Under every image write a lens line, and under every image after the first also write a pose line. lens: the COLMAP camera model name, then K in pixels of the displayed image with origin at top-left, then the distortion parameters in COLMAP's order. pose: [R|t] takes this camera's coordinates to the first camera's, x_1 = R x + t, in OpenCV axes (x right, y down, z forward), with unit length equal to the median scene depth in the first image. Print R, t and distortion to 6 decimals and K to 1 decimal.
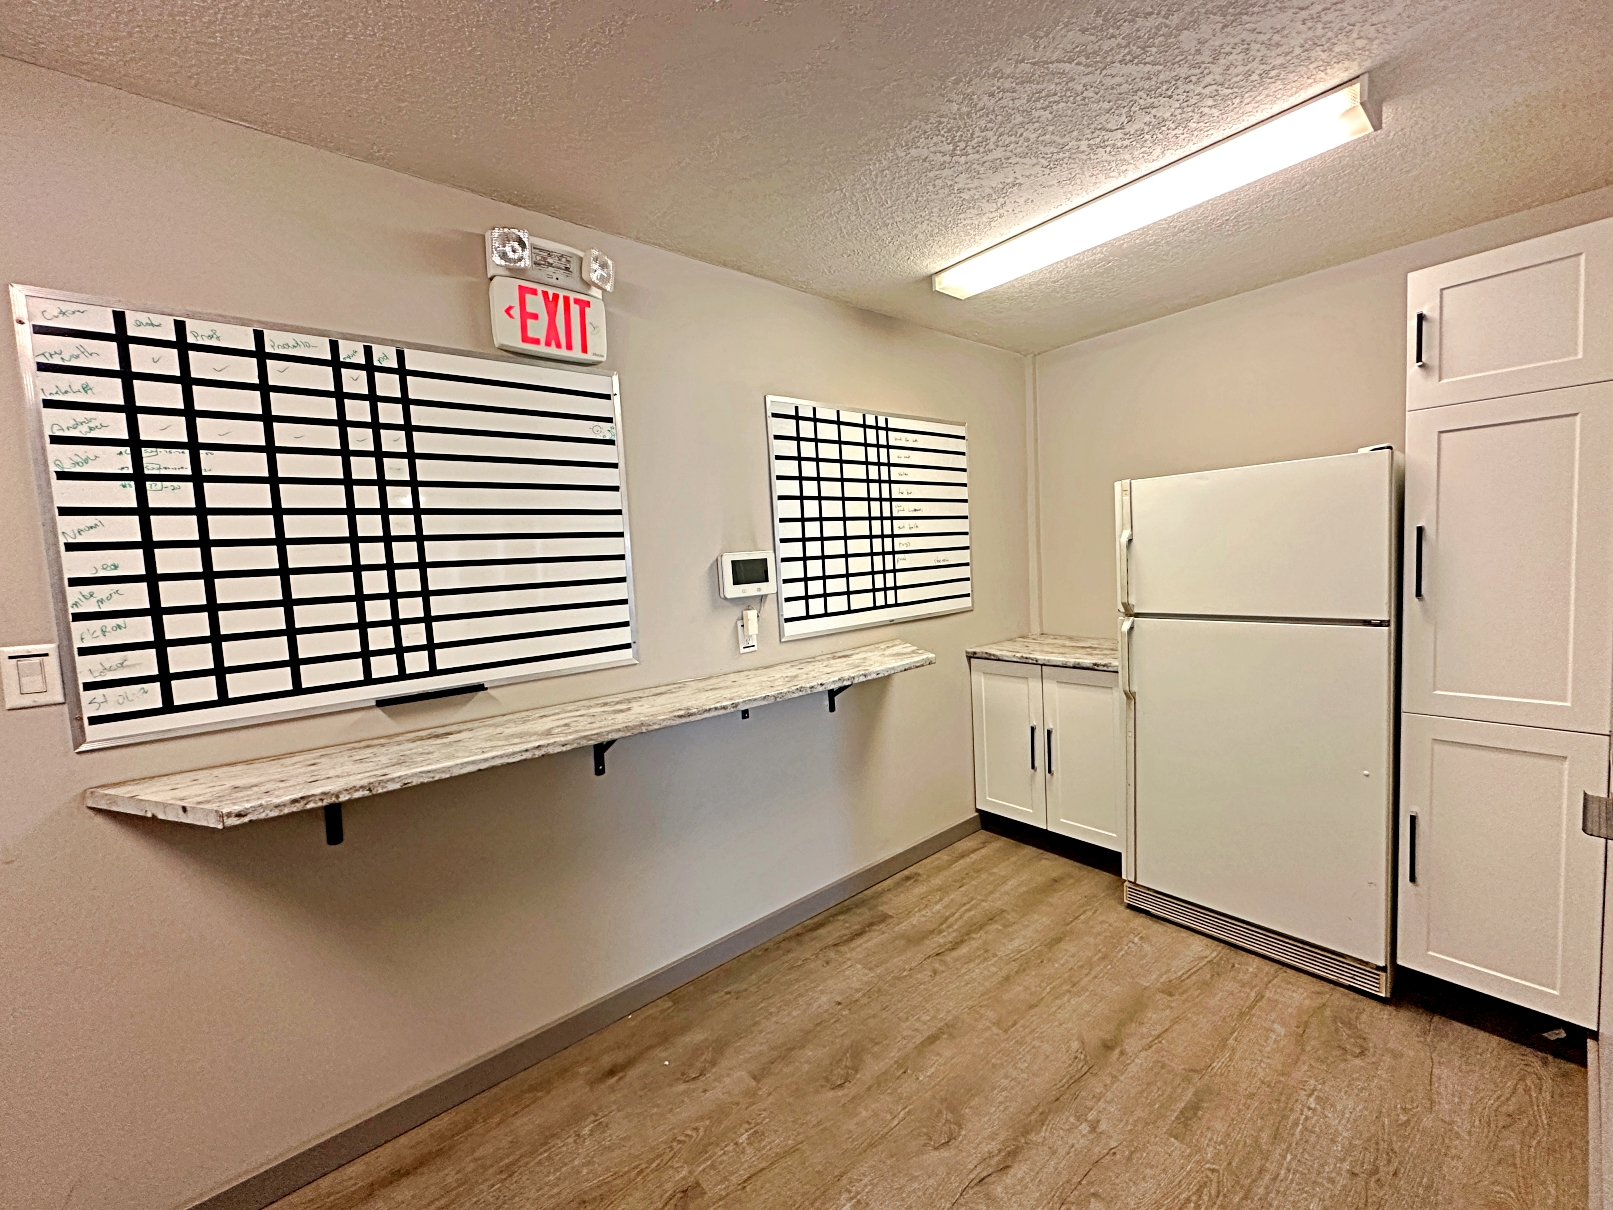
lens RADIAL K [[660.5, 0, 804.6], [0, 660.5, 601.0], [0, 0, 1]] dist [-0.001571, -0.000084]
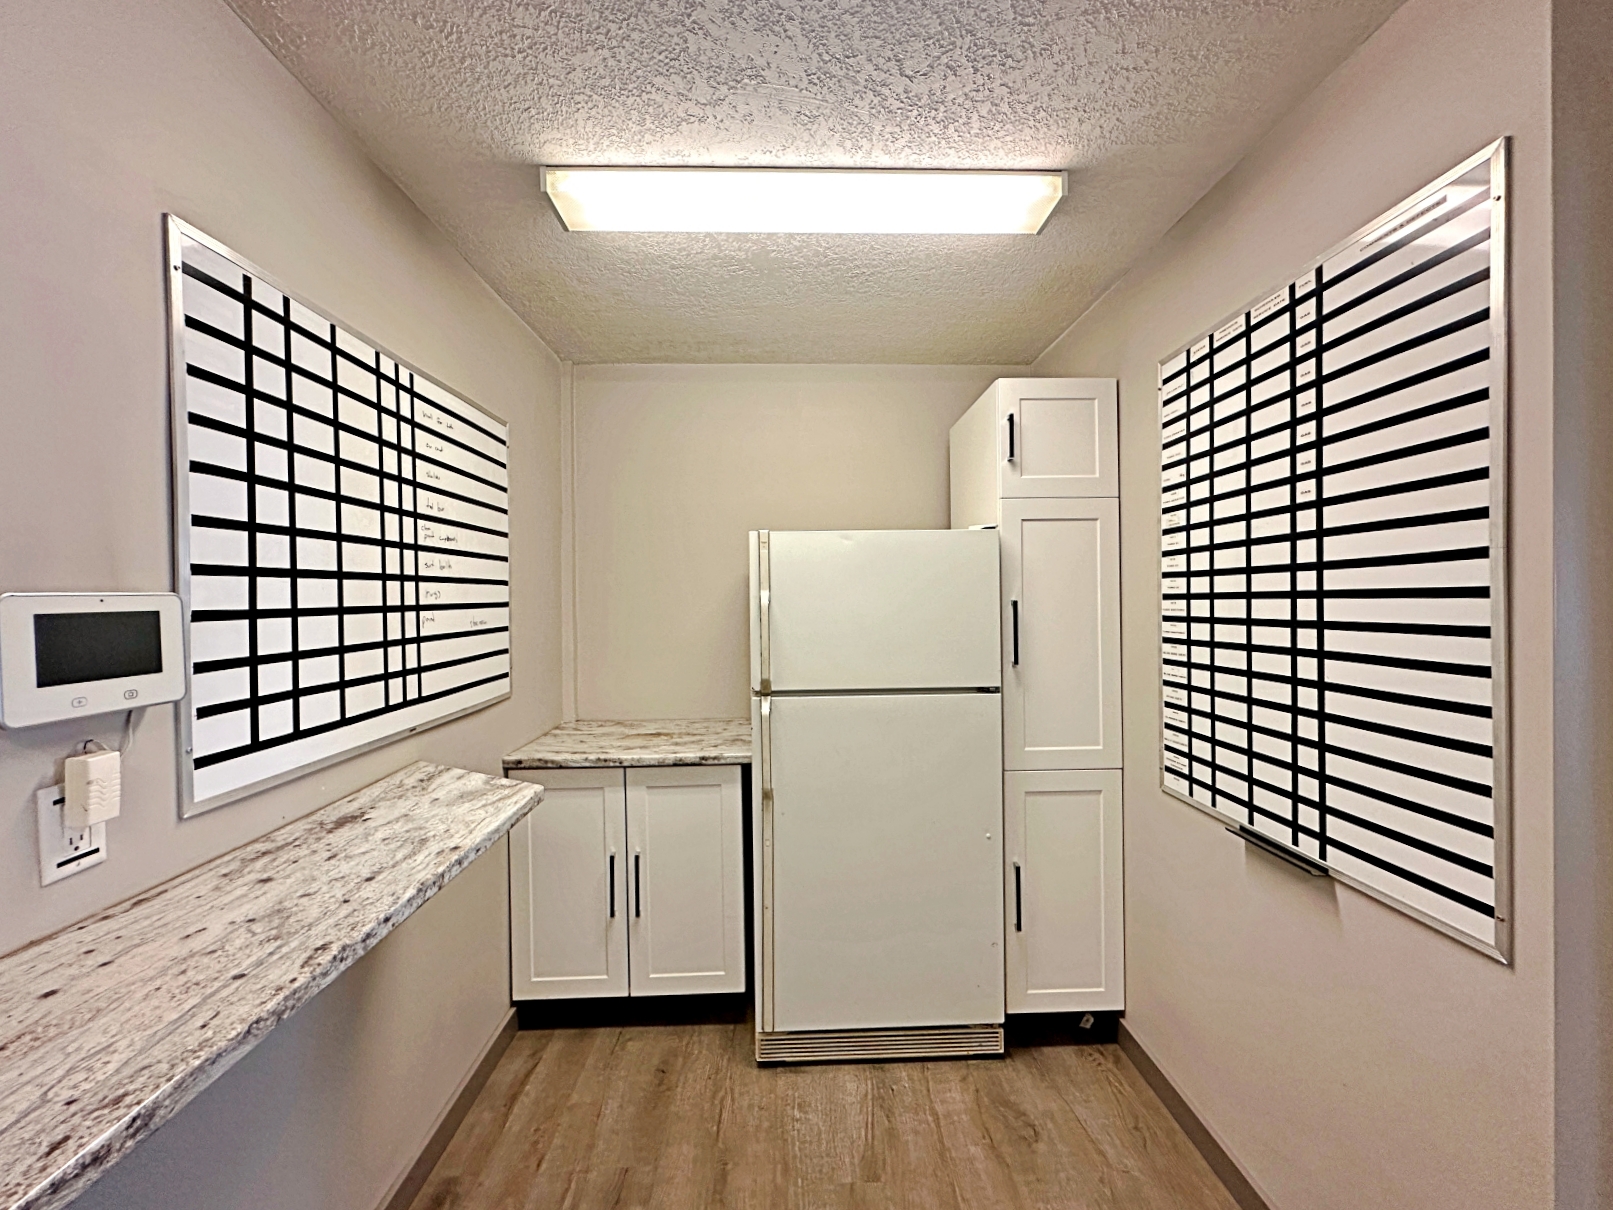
lens RADIAL K [[660.5, 0, 804.6], [0, 660.5, 601.0], [0, 0, 1]] dist [-0.001571, -0.000084]
pose [[0.611215, 0.042913, 0.790300, -0.120444], [0.032706, 0.996307, -0.079394, -0.024967], [-0.790788, 0.074374, 0.607554, 0.423842]]
